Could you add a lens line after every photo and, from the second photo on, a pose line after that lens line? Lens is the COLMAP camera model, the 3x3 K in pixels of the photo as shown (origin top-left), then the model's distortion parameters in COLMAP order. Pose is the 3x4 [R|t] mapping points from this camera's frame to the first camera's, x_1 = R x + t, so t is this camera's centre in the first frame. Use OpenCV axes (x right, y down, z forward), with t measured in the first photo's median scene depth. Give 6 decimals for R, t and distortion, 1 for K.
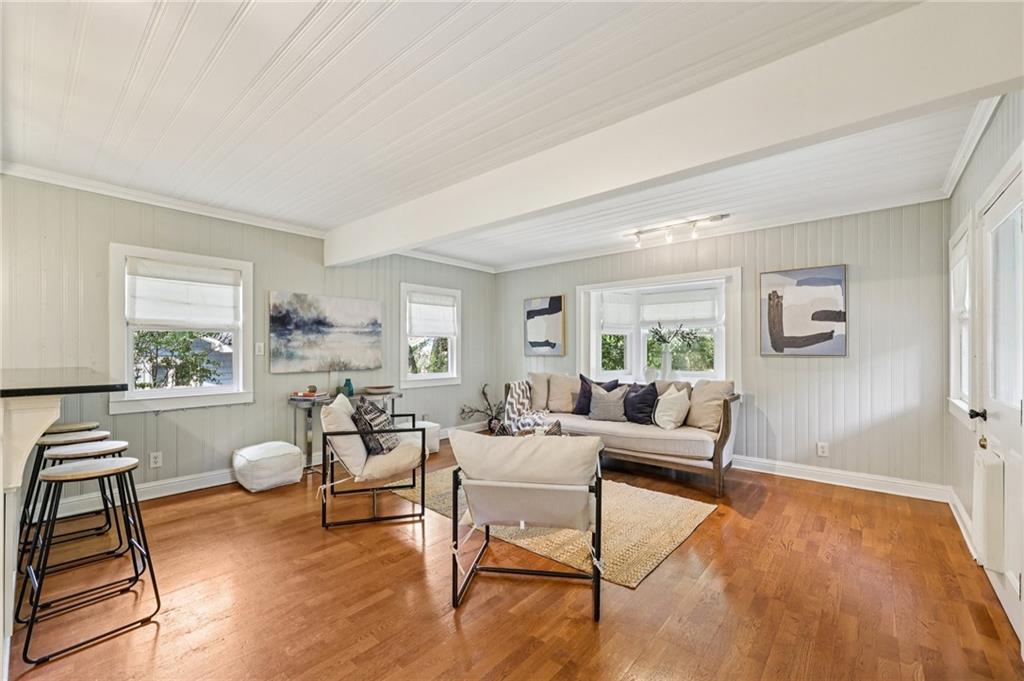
lens RADIAL K [[422.8, 0, 512.3], [0, 422.8, 345.3], [0, 0, 1]] dist [-0.001509, -0.000070]
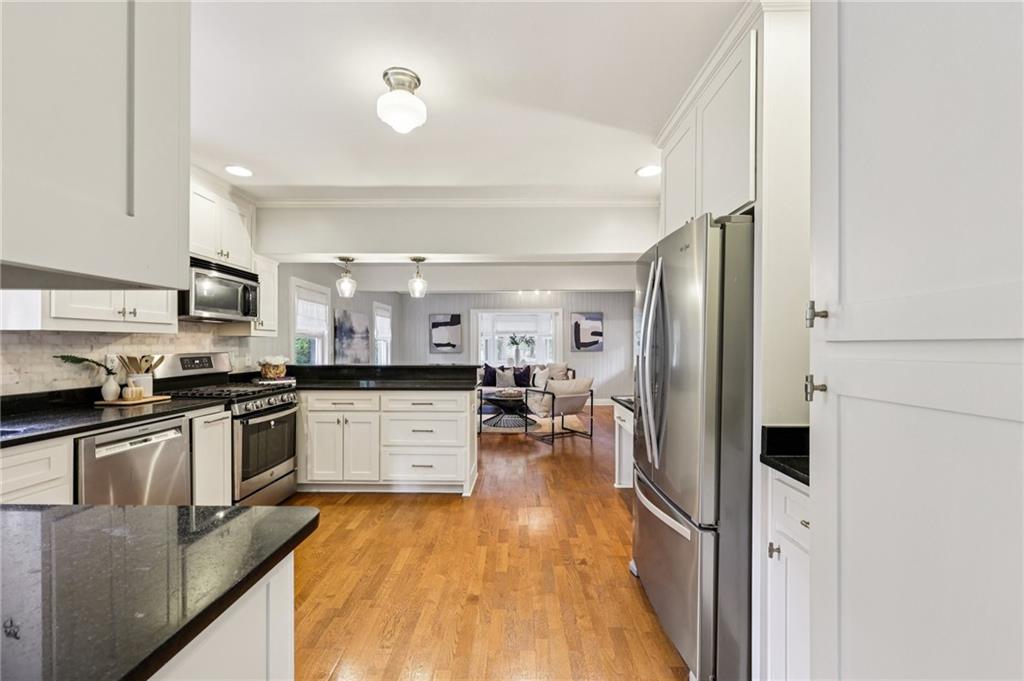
lens RADIAL K [[422.8, 0, 511.3], [0, 422.8, 343.8], [0, 0, 1]] dist [-0.001509, -0.000070]
pose [[0.769495, 0.001307, 0.638652, -0.908162], [-0.003404, 0.999992, 0.002055, -0.014235], [-0.638644, -0.003755, 0.769493, -0.408626]]
